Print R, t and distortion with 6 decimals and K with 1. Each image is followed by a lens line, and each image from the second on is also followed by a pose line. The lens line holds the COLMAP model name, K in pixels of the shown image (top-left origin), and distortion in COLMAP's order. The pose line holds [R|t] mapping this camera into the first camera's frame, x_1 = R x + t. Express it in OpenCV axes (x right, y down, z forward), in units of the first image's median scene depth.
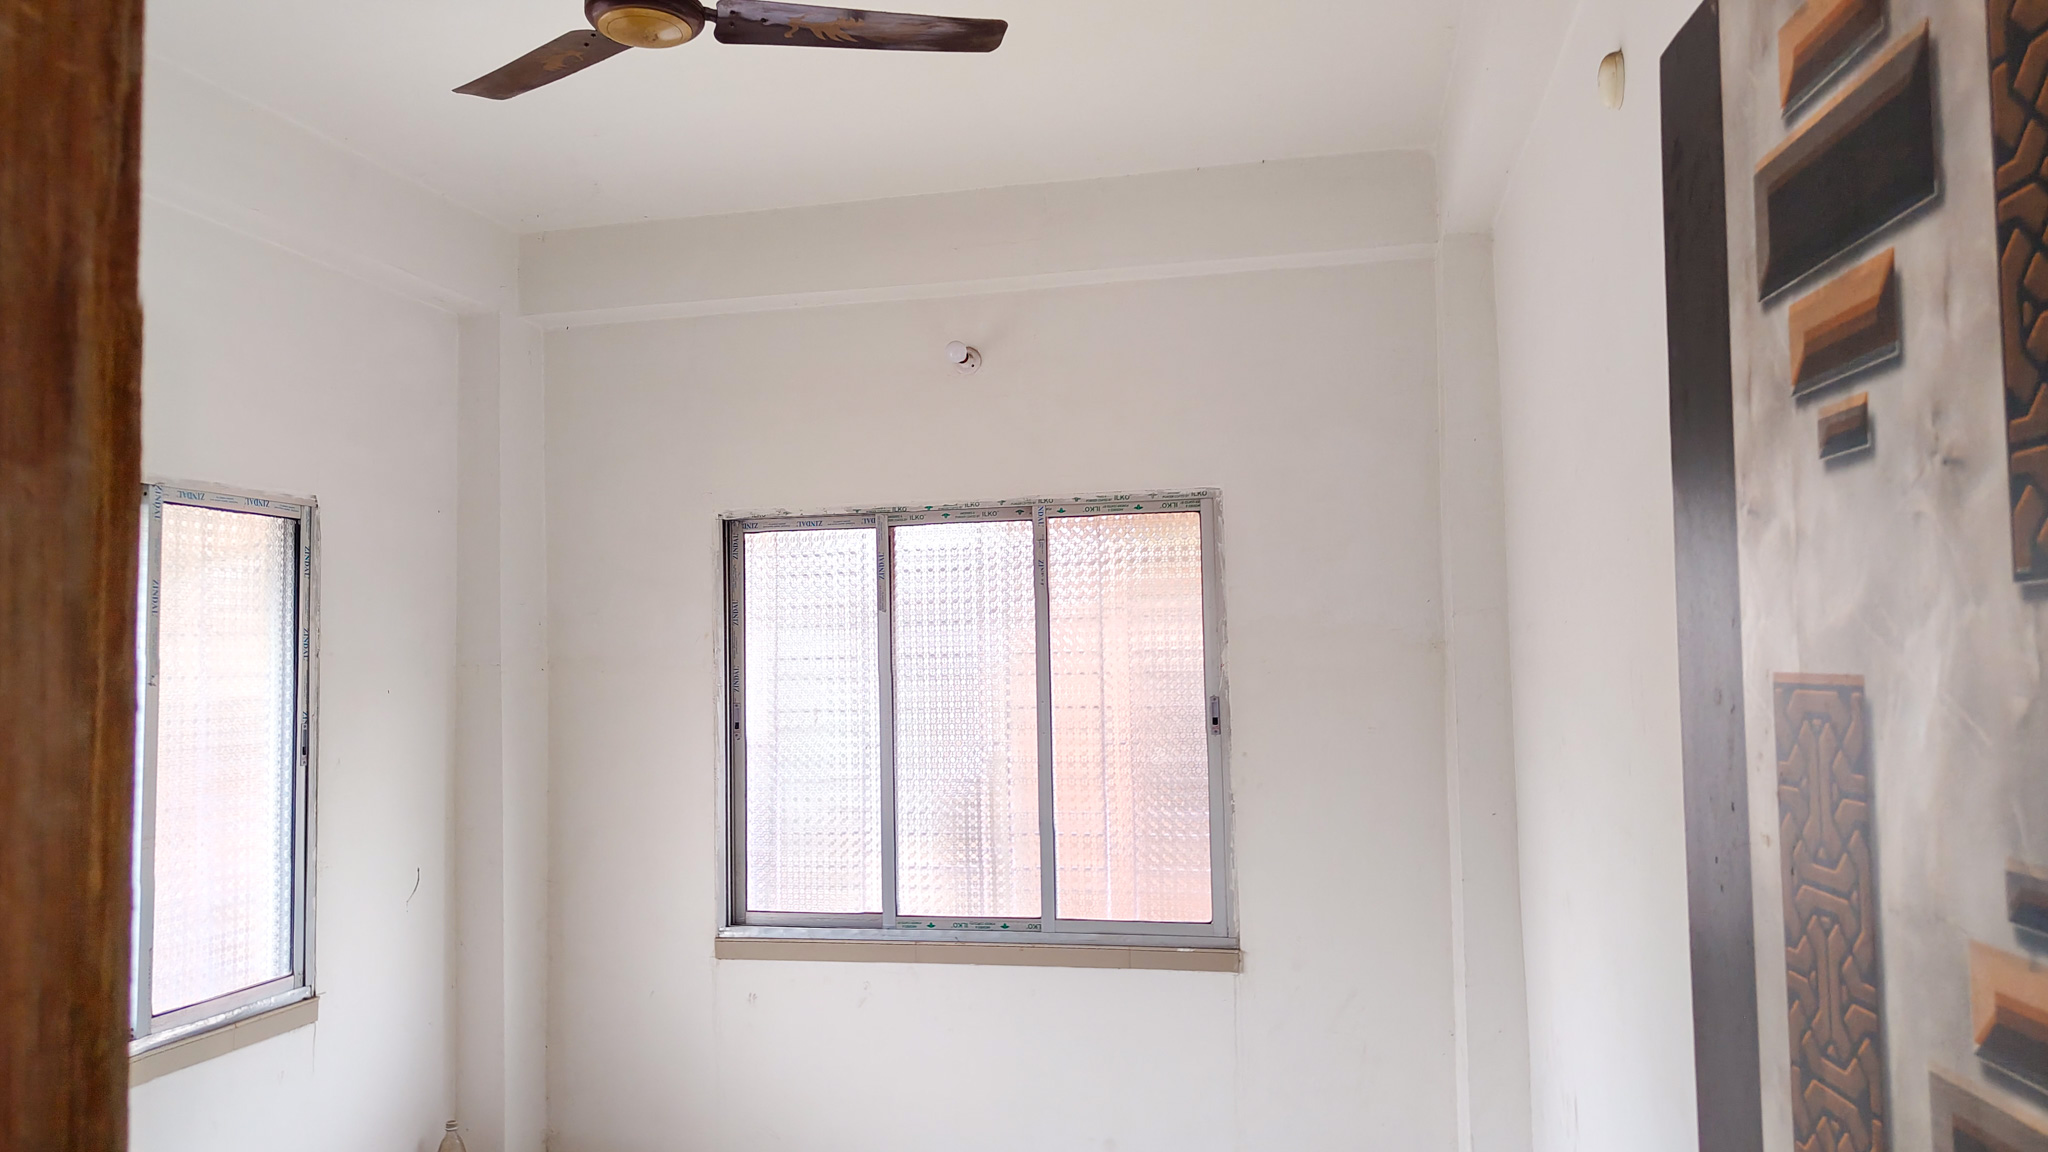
lens RADIAL K [[1463.6, 0, 1000.8], [0, 1463.6, 571.6], [0, 0, 1]] dist [0.030967, -0.029734]
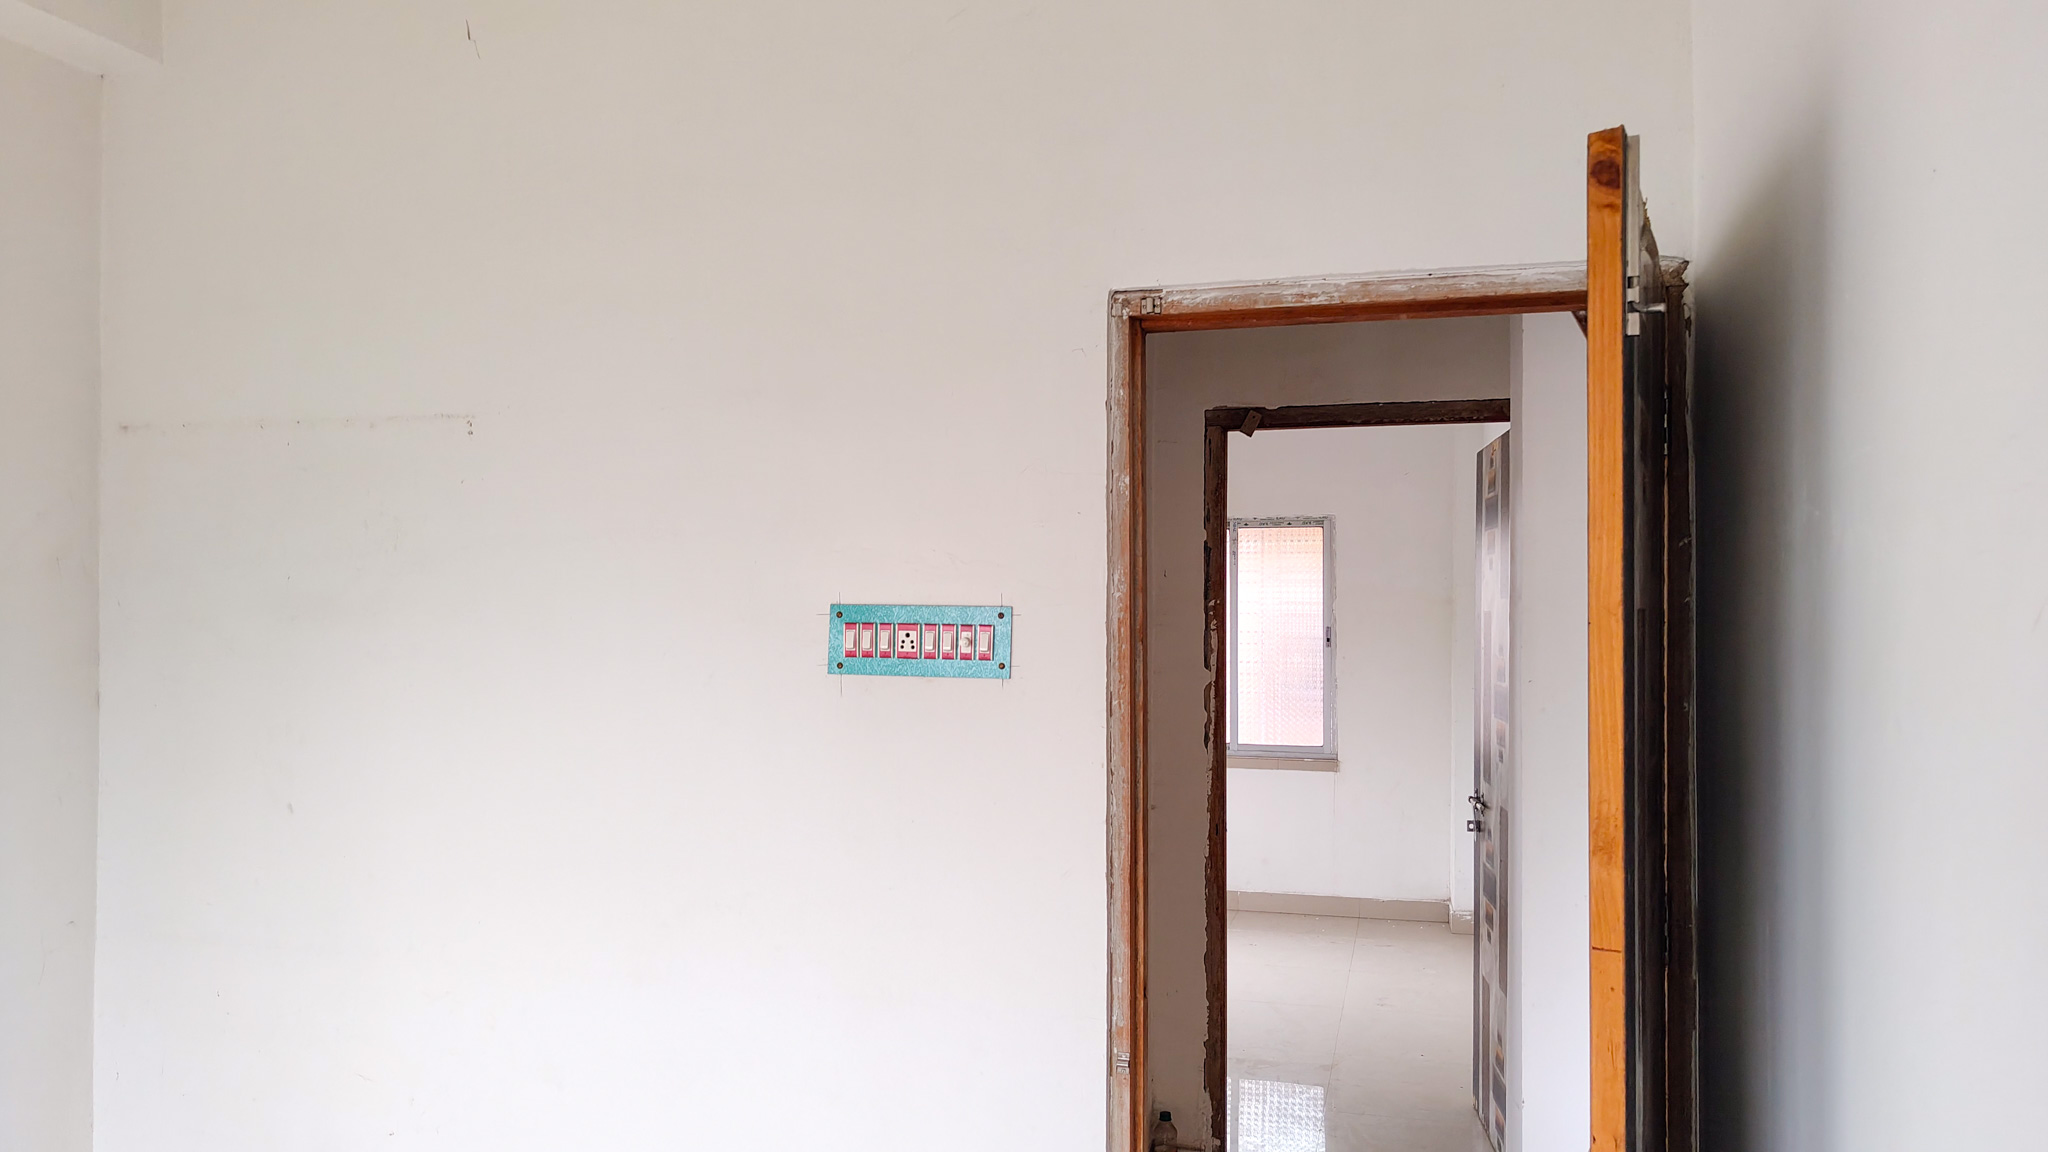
lens RADIAL K [[1463.6, 0, 987.2], [0, 1463.6, 589.5], [0, 0, 1]] dist [0.030967, -0.029734]
pose [[0.998184, 0.023841, -0.055318, -0.186270], [-0.020996, 0.998455, 0.051447, -0.049203], [0.056459, -0.050192, 0.997142, -0.888534]]
